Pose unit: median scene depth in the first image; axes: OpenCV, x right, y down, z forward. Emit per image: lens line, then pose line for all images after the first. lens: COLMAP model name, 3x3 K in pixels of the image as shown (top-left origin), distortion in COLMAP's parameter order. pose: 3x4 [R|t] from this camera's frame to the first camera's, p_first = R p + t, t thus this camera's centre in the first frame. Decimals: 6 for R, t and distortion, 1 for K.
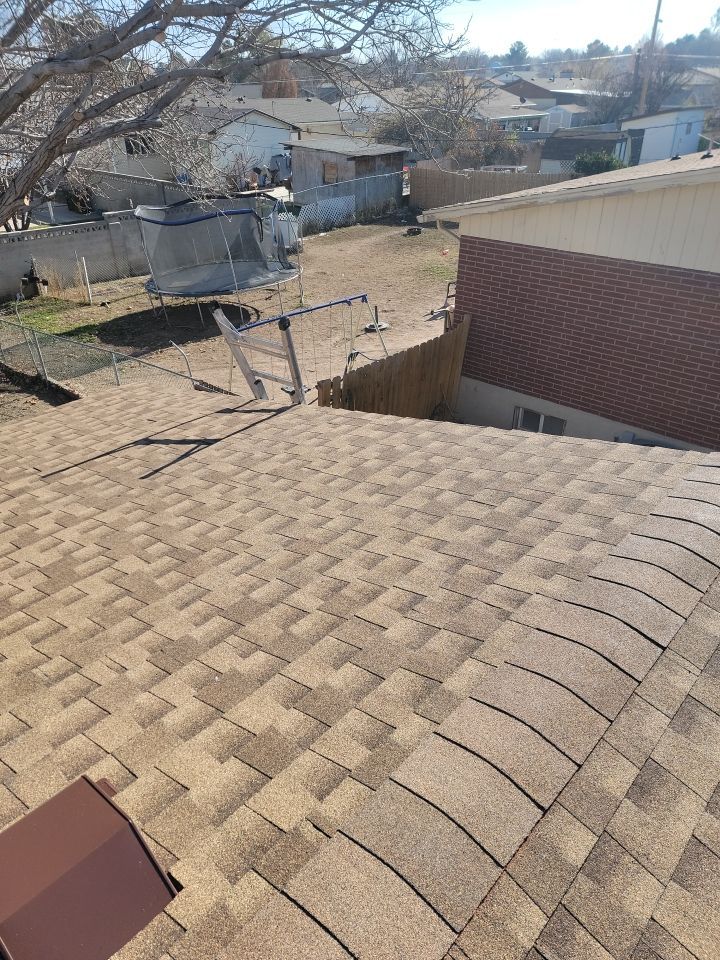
lens RADIAL K [[654.1, 0, 353.6], [0, 654.1, 497.5], [0, 0, 1]] dist [0.090677, -0.077114]
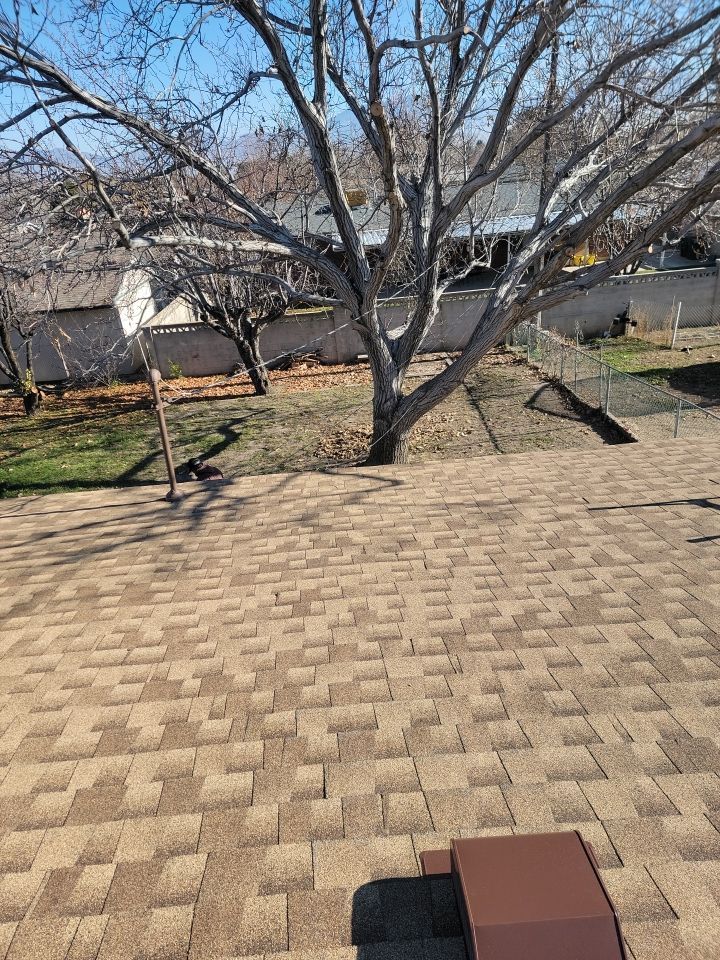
lens RADIAL K [[654.1, 0, 358.5], [0, 654.1, 484.7], [0, 0, 1]] dist [0.090677, -0.077114]
pose [[0.697980, 0.263338, -0.665941, -0.046516], [-0.311965, 0.948868, 0.048244, -0.004844], [0.644594, 0.174077, 0.744443, -0.009061]]
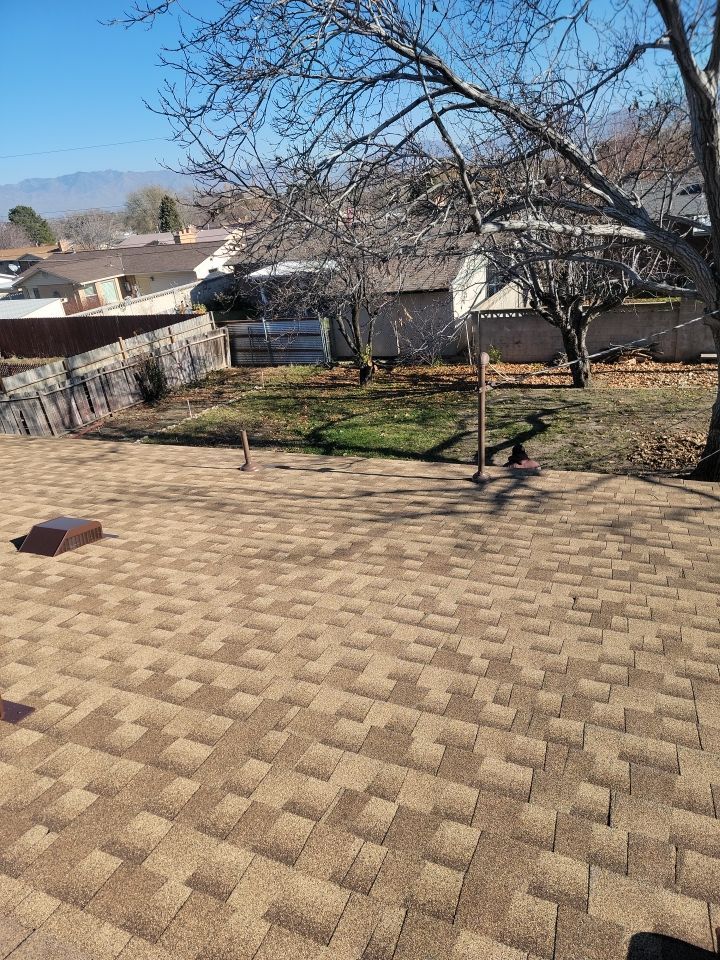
lens RADIAL K [[654.1, 0, 355.6], [0, 654.1, 483.6], [0, 0, 1]] dist [0.090677, -0.077114]
pose [[0.293723, 0.364362, -0.883723, -0.059175], [-0.410785, 0.882896, 0.227488, 0.004996], [0.863124, 0.296202, 0.409001, -0.028487]]
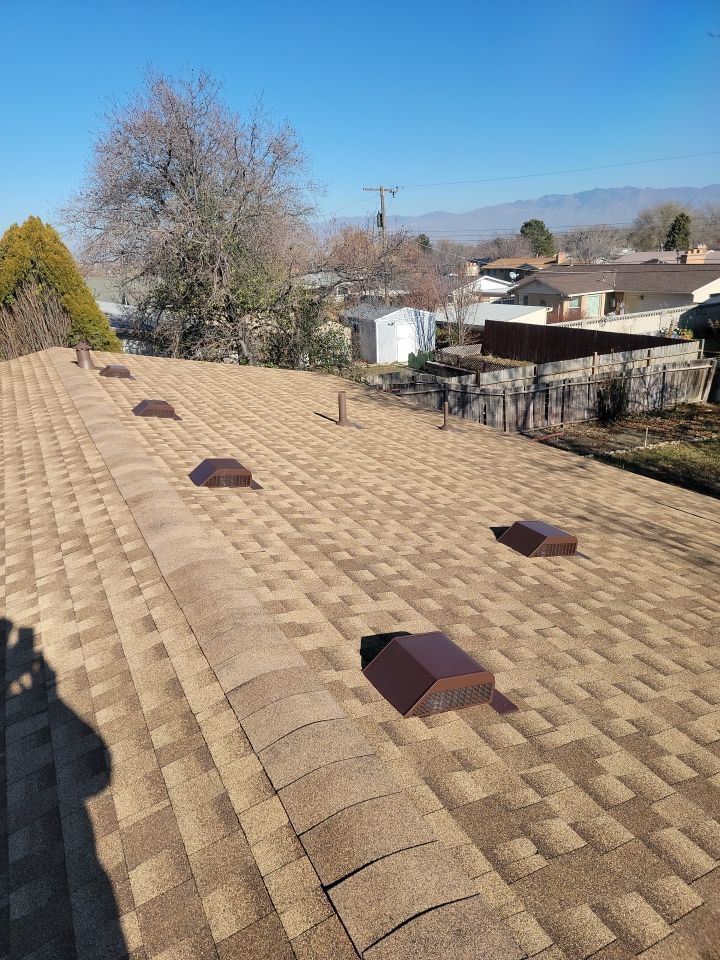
lens RADIAL K [[654.1, 0, 346.2], [0, 654.1, 477.5], [0, 0, 1]] dist [0.090677, -0.077114]
pose [[-0.377070, 0.326710, -0.866648, -0.086886], [-0.444950, 0.756765, 0.478880, 0.060824], [0.812304, 0.566186, -0.139984, -0.137006]]
